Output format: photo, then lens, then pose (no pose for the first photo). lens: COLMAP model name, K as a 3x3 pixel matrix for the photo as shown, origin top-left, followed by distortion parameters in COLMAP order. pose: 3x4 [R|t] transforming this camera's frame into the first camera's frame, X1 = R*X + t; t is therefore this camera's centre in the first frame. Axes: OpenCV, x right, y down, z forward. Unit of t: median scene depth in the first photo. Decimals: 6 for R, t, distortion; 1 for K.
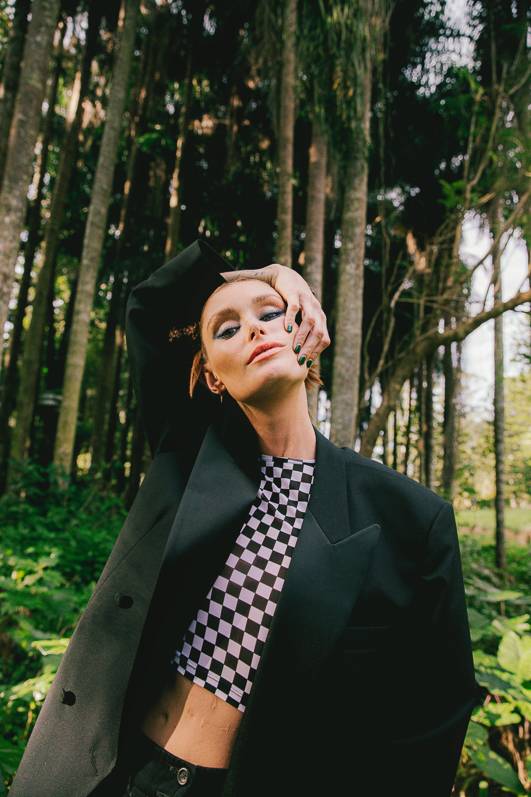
lens RADIAL K [[541.2, 0, 265.5], [0, 541.2, 398.5], [0, 0, 1]] dist [-0.003682, -0.001134]
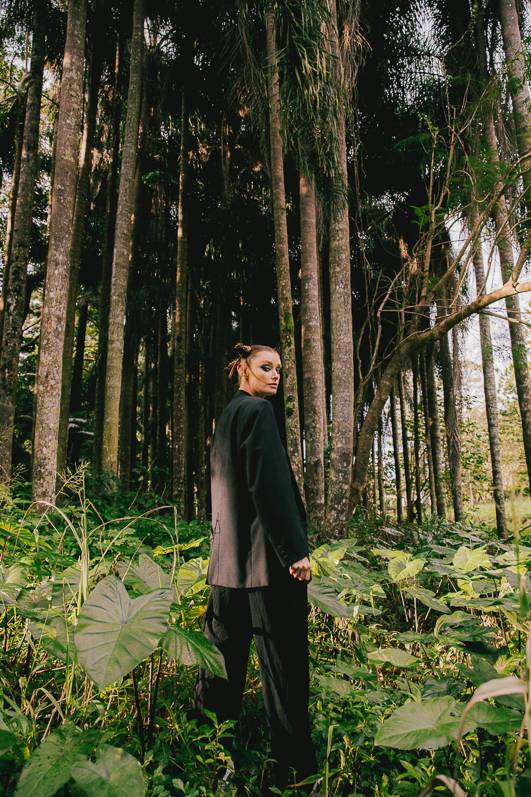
lens RADIAL K [[541.2, 0, 265.5], [0, 541.2, 398.5], [0, 0, 1]] dist [-0.003682, -0.001134]
pose [[0.996717, -0.078643, -0.019244, -0.002173], [0.078327, 0.996788, -0.016679, 0.006213], [0.020493, 0.015117, 0.999676, -0.111460]]
